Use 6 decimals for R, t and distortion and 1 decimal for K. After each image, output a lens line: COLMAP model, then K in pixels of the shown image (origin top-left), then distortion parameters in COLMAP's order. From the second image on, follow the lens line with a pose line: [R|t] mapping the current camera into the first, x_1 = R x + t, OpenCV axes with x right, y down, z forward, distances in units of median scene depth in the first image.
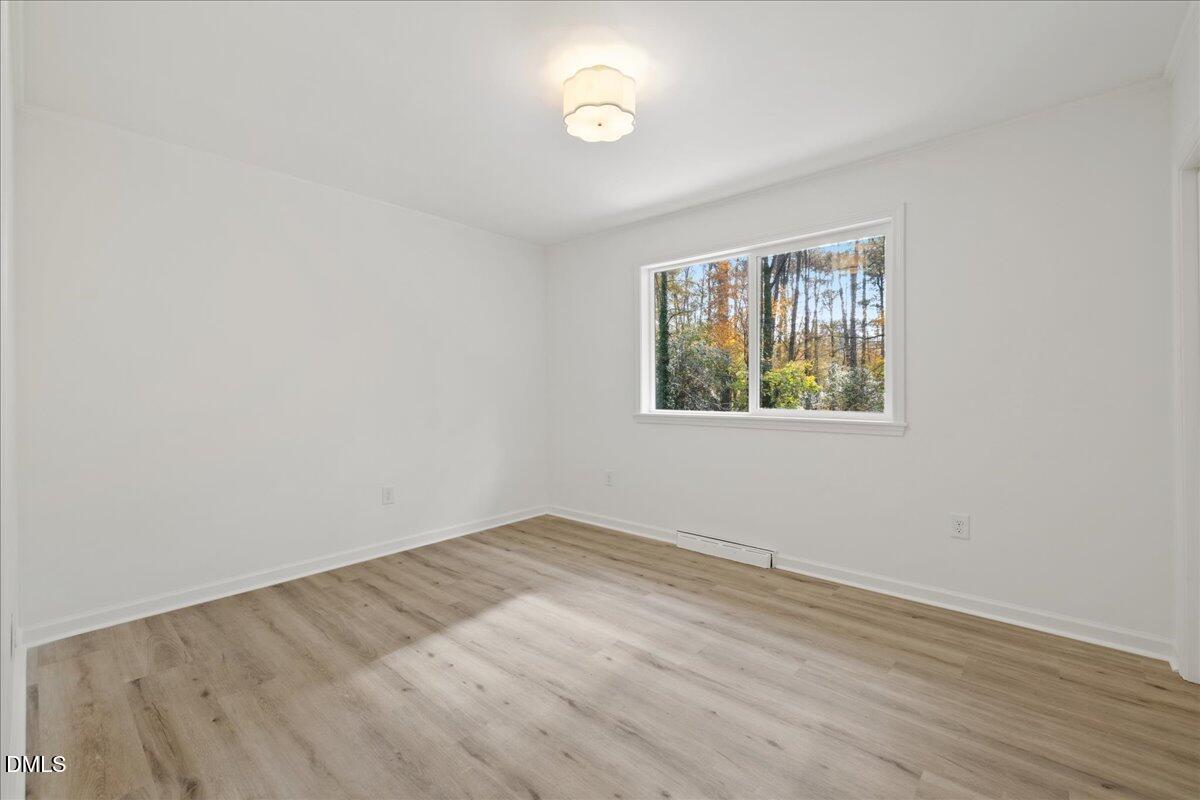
lens RADIAL K [[505.2, 0, 595.3], [0, 505.2, 393.5], [0, 0, 1]] dist [0.002956, 0.000785]
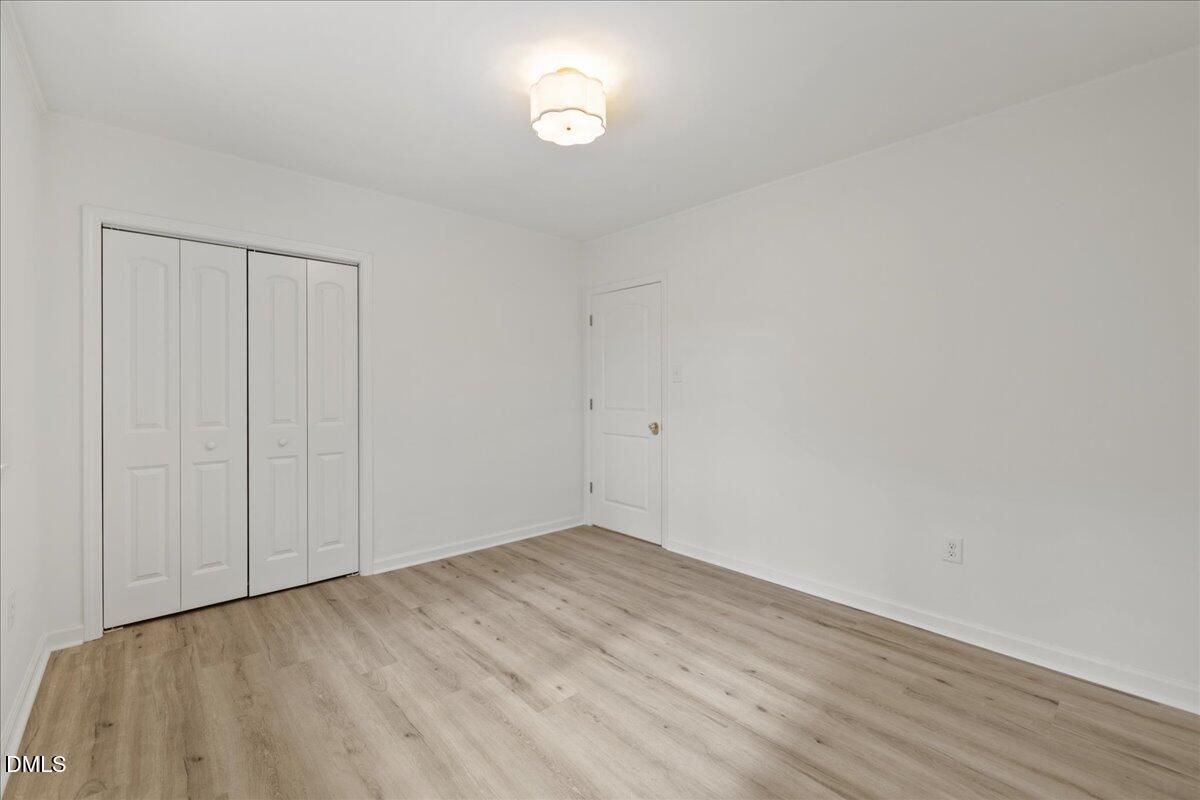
lens RADIAL K [[505.2, 0, 605.2], [0, 505.2, 393.6], [0, 0, 1]] dist [0.002956, 0.000785]
pose [[-0.995441, 0.003869, 0.095303, -0.152557], [0.004812, 0.999942, 0.009666, -0.027305], [-0.095261, 0.010080, -0.995401, 1.971078]]
